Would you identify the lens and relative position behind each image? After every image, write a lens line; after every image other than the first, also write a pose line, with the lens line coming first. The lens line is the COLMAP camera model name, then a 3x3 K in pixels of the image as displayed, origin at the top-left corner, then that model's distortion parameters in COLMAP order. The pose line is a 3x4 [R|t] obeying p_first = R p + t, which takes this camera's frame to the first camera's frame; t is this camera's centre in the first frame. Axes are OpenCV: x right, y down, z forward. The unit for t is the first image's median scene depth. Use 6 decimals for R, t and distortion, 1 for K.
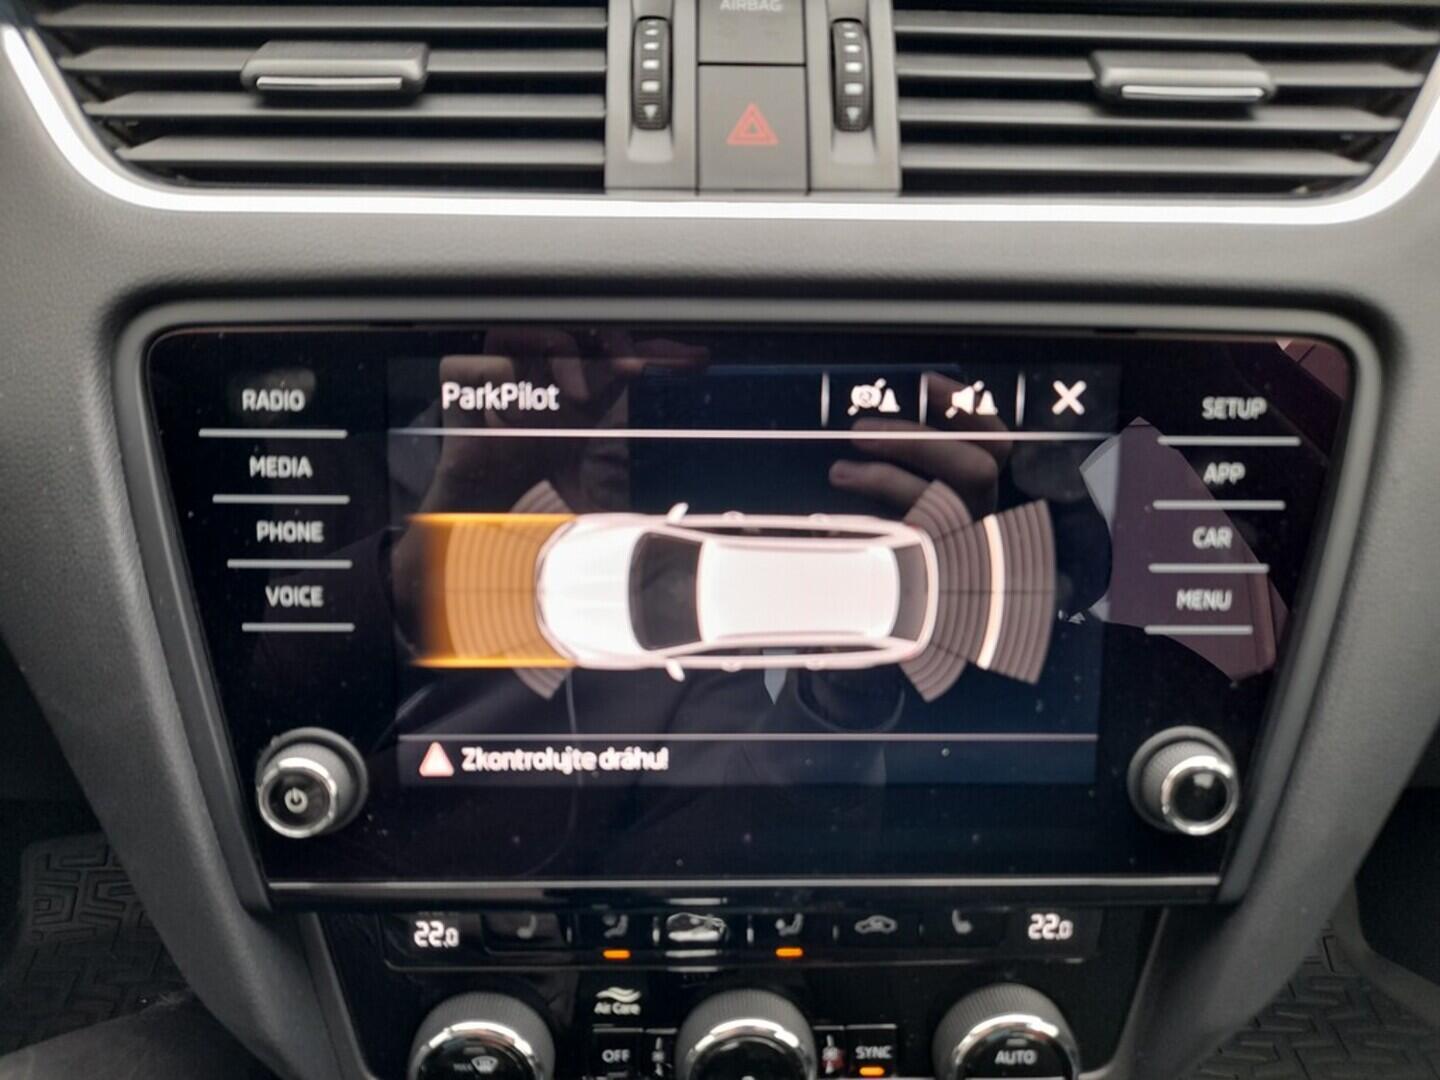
lens RADIAL K [[1062.9, 0, 708.5], [0, 1062.9, 547.5], [0, 0, 1]] dist [0.011124, 0.003887]
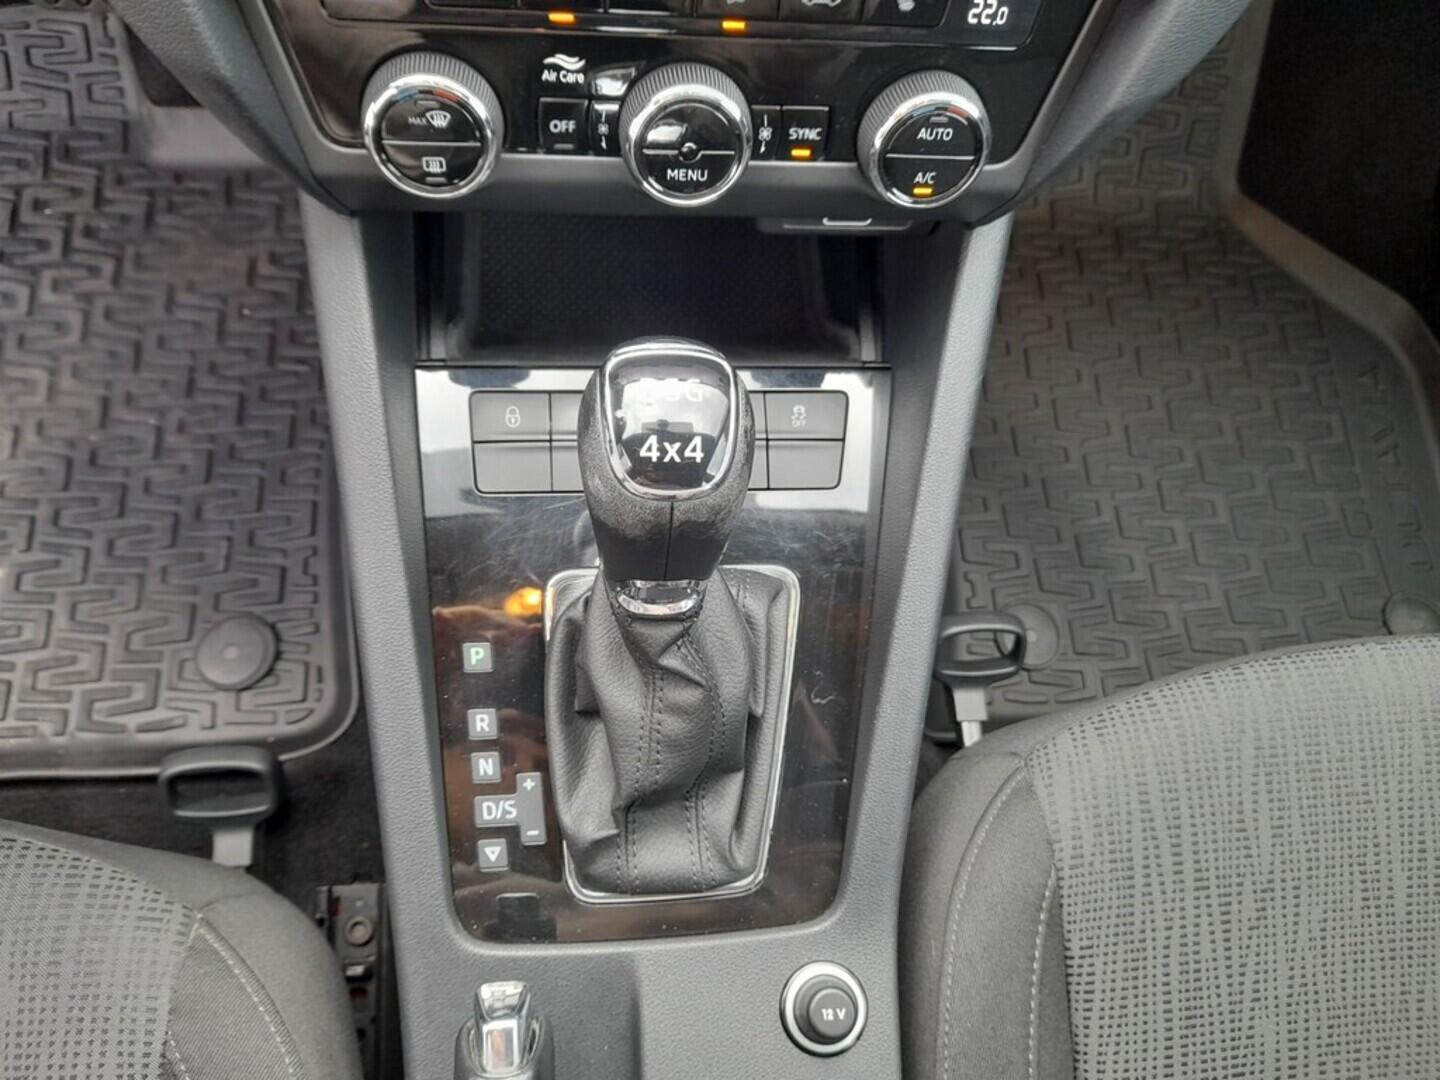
lens RADIAL K [[1083.3, 0, 710.5], [0, 1083.3, 553.0], [0, 0, 1]] dist [-0.000800, -0.000779]
pose [[0.994785, -0.004332, 0.101902, -0.058536], [-0.055975, 0.812007, 0.580957, 0.211779], [-0.085262, -0.583632, 0.807530, -0.129752]]
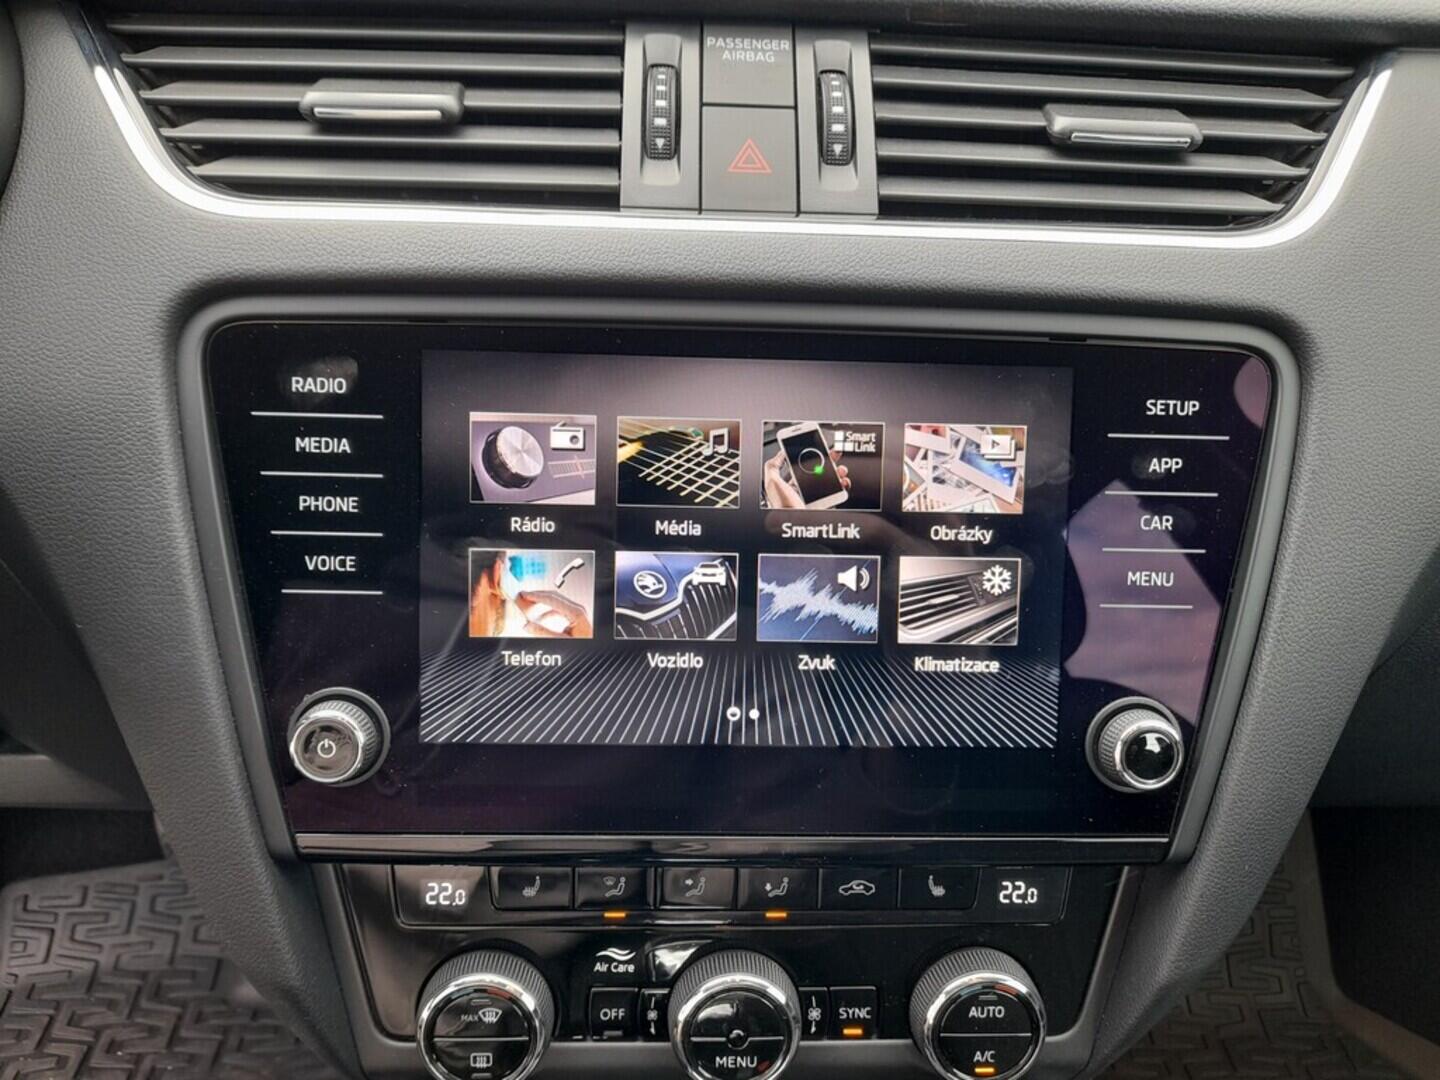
lens RADIAL K [[1078.9, 0, 713.4], [0, 1078.9, 550.8], [0, 0, 1]] dist [0.009774, -0.016140]
pose [[0.999677, 0.011655, 0.022577, -0.017867], [-0.010008, 0.997375, -0.071711, 0.103923], [-0.023353, 0.071462, 0.997170, -0.117150]]
